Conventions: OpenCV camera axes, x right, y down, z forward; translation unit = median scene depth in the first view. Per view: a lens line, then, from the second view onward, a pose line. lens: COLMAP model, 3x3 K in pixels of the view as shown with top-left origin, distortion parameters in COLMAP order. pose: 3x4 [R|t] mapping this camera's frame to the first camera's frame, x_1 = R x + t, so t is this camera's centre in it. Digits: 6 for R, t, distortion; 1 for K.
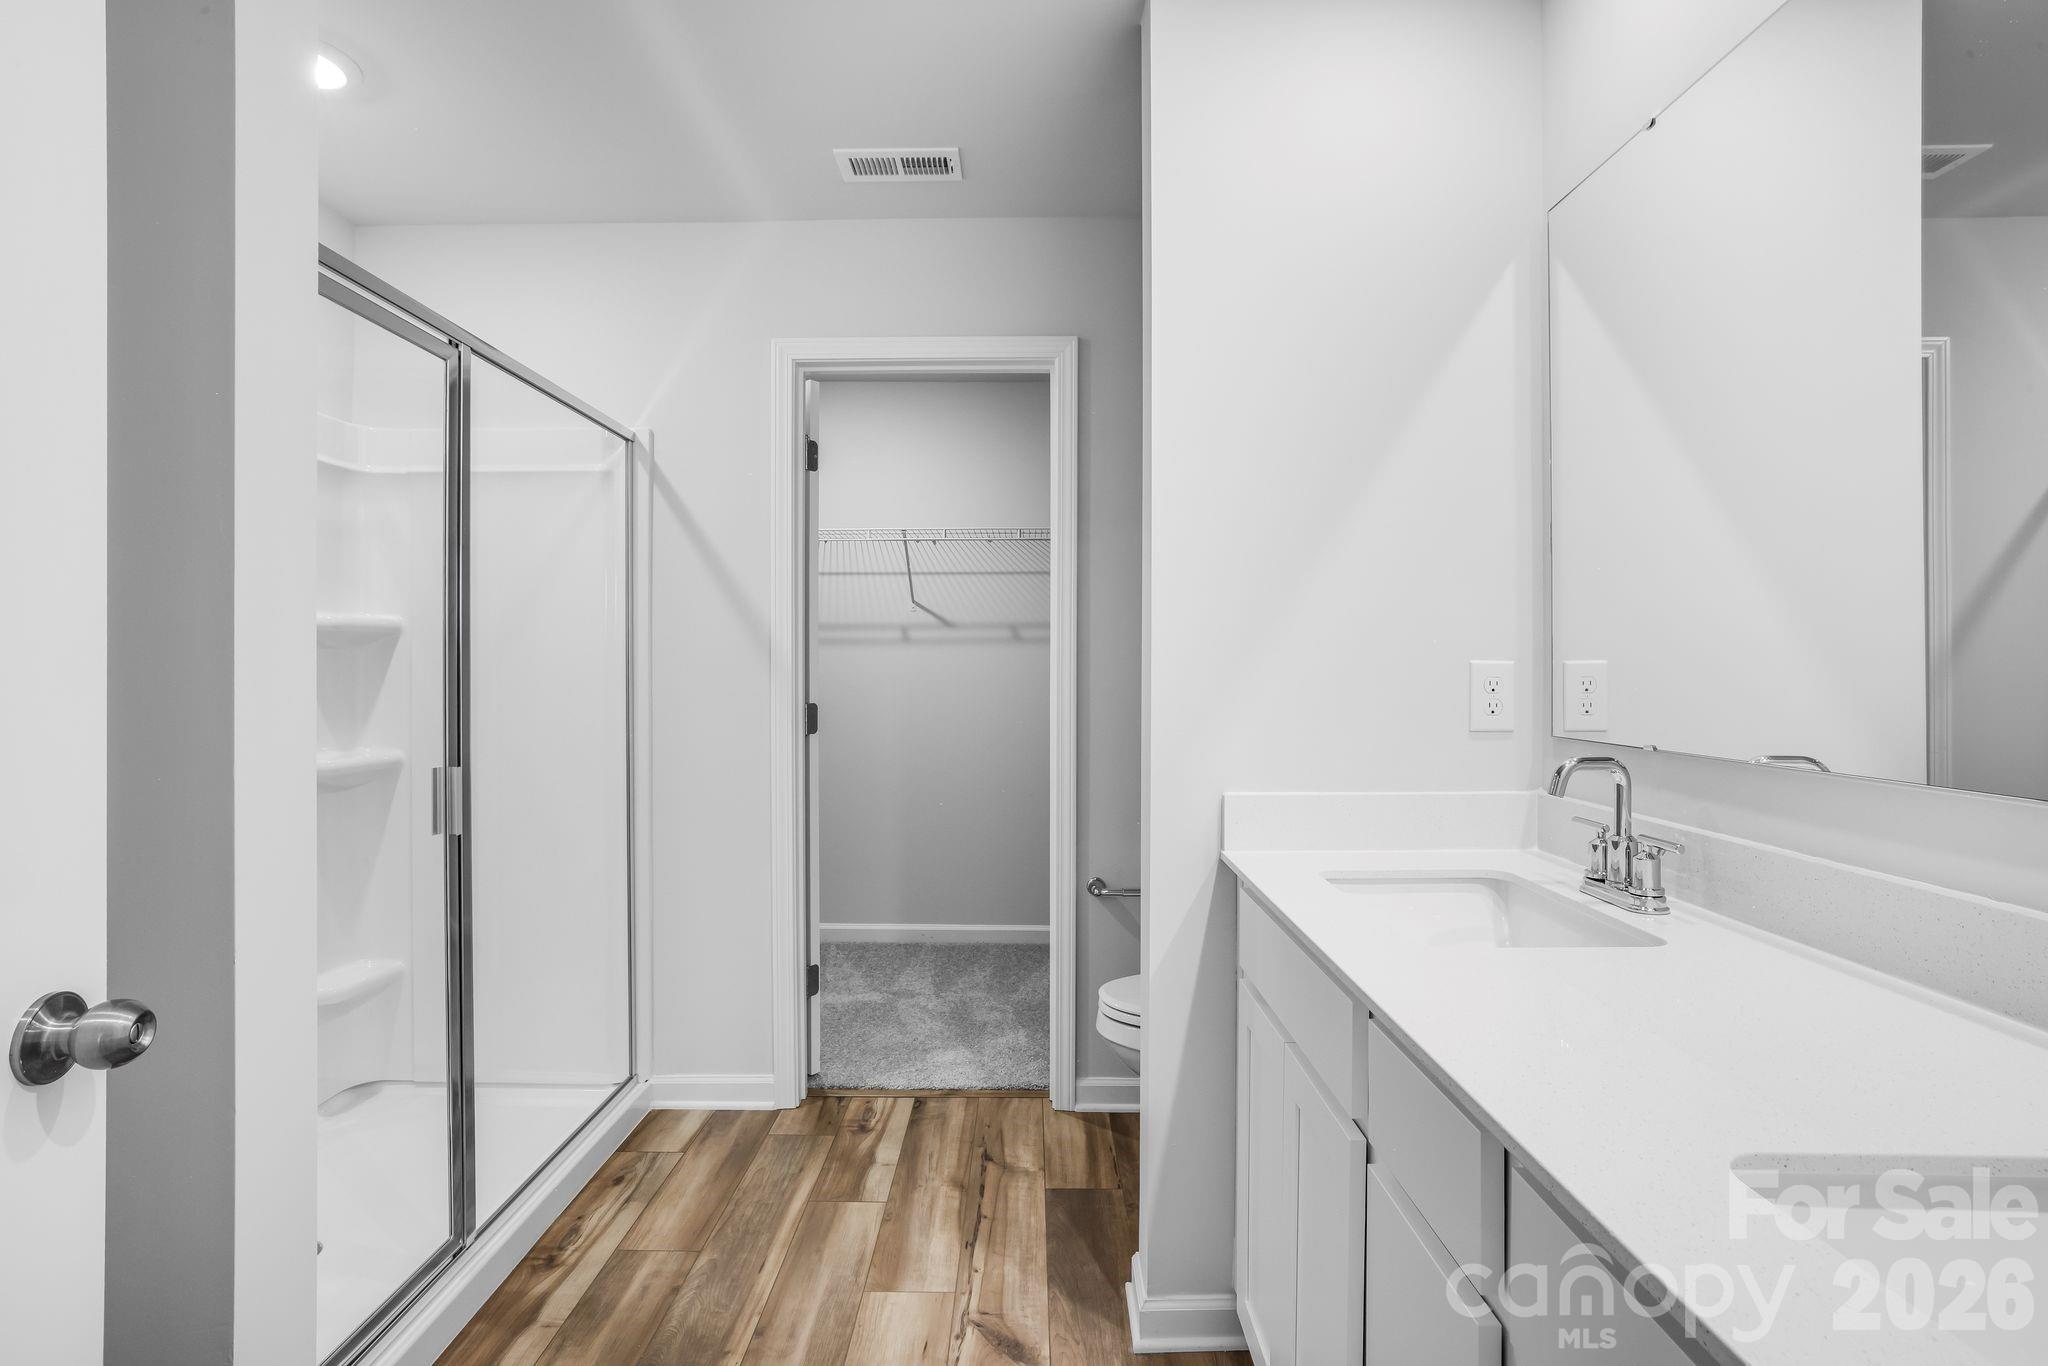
lens RADIAL K [[878.7, 0, 1026.3], [0, 878.7, 669.5], [0, 0, 1]] dist [-0.001554, 0.000096]
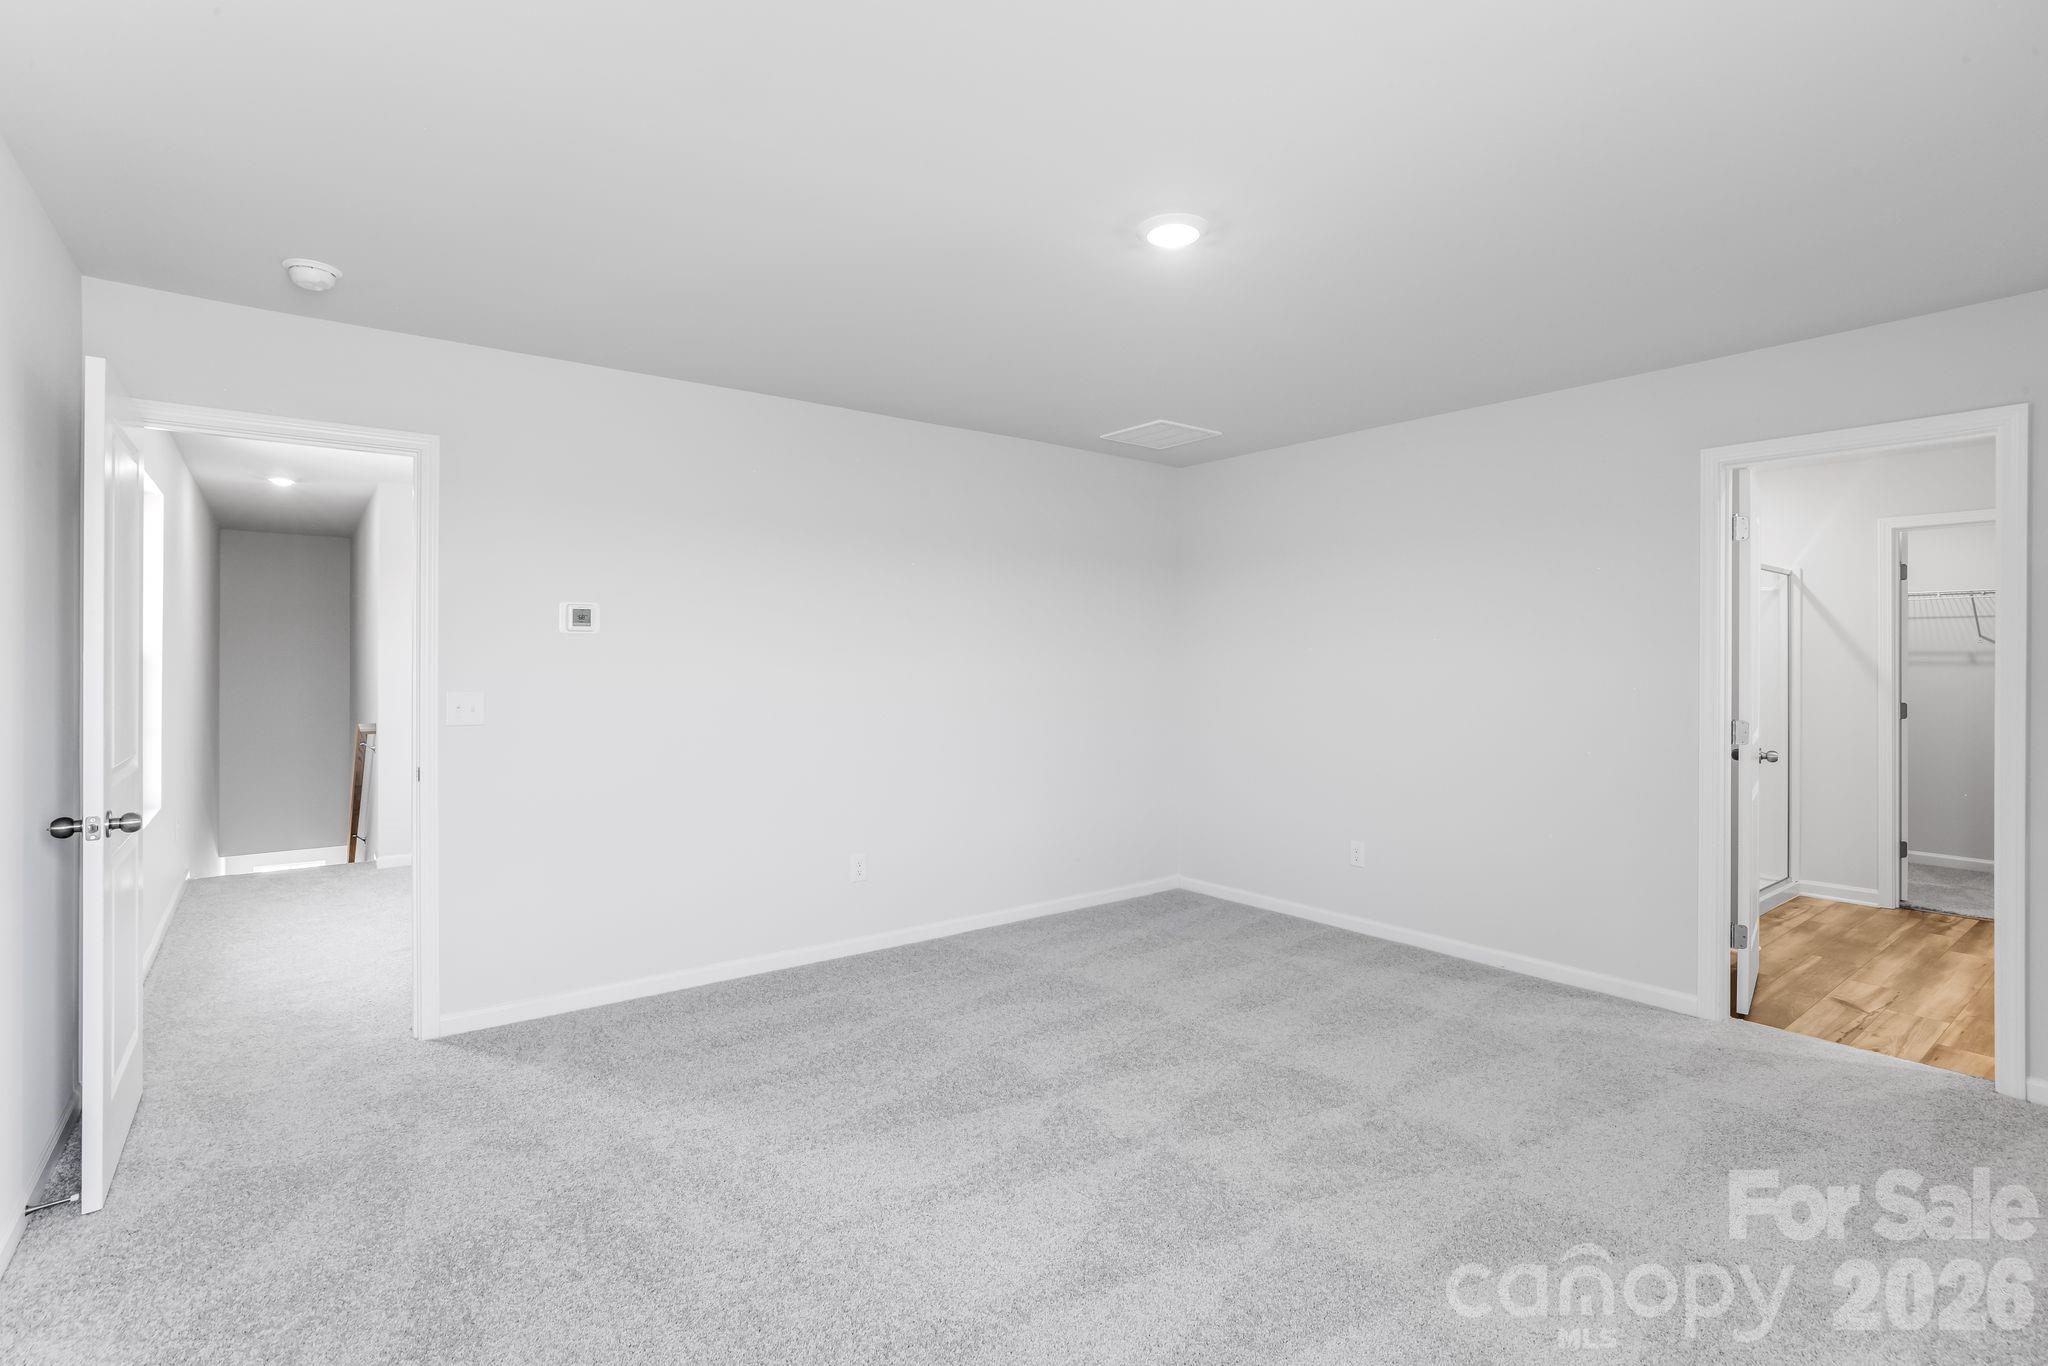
lens RADIAL K [[921.5, 0, 1027.8], [0, 921.5, 650.3], [0, 0, 1]] dist [-0.002584, -0.000578]
pose [[0.595902, 0.003095, -0.803051, 0.220604], [-0.003352, 0.999993, 0.001368, -0.071074], [0.803050, 0.001877, 0.595909, -1.687877]]
